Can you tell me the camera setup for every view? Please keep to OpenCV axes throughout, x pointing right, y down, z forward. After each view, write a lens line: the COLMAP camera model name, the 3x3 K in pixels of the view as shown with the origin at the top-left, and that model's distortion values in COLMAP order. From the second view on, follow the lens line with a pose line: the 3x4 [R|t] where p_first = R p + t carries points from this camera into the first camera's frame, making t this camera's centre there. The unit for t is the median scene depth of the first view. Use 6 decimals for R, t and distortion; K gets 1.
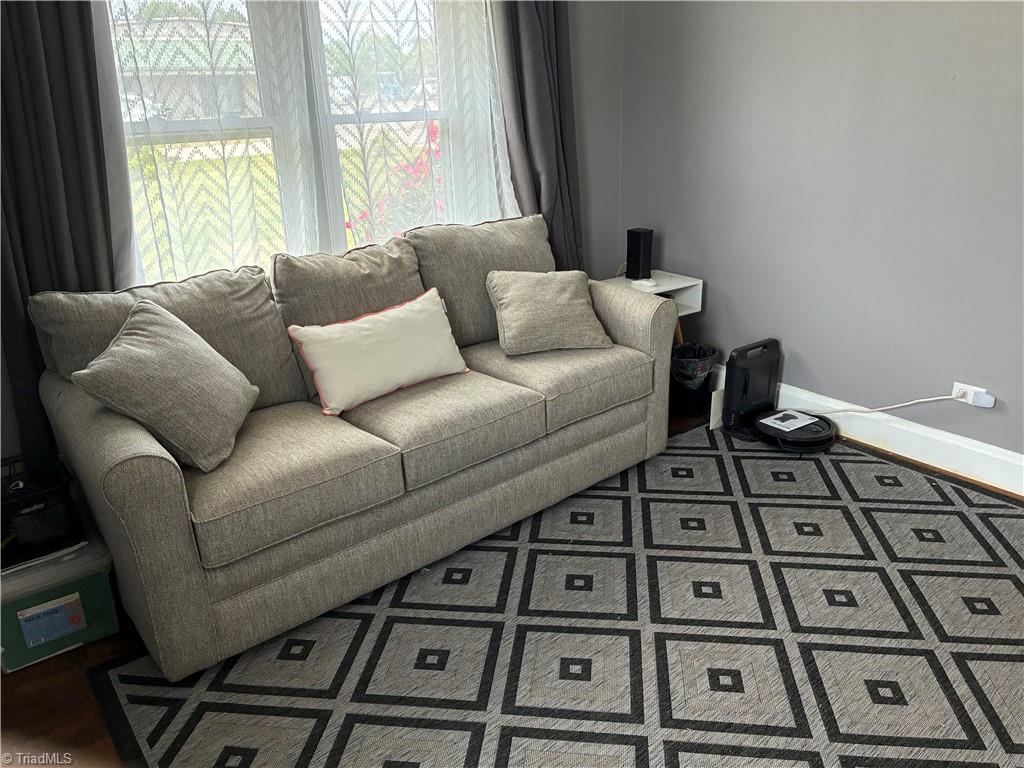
lens RADIAL K [[776.7, 0, 516.1], [0, 776.7, 384.0], [0, 0, 1]] dist [0.023665, -0.013394]
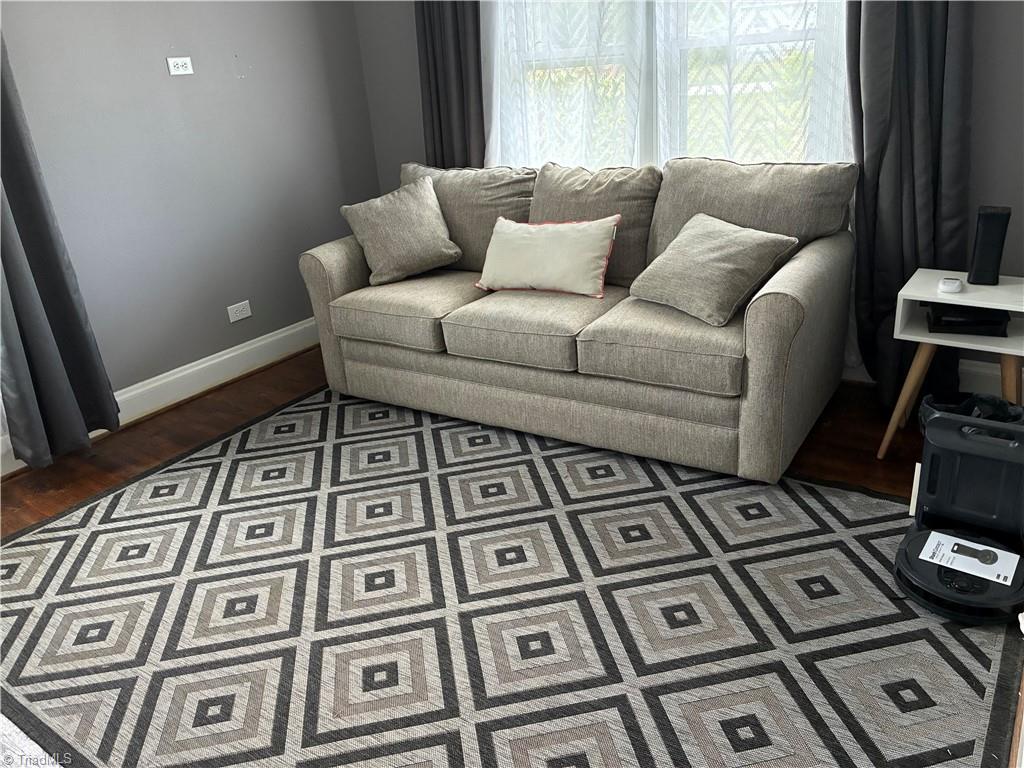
lens RADIAL K [[776.7, 0, 517.7], [0, 776.7, 382.4], [0, 0, 1]] dist [0.023665, -0.013394]
pose [[0.305348, 0.382286, -0.872135, 0.868196], [-0.269462, 0.913131, 0.305913, -0.203741], [0.913320, 0.141597, 0.381834, 0.511126]]
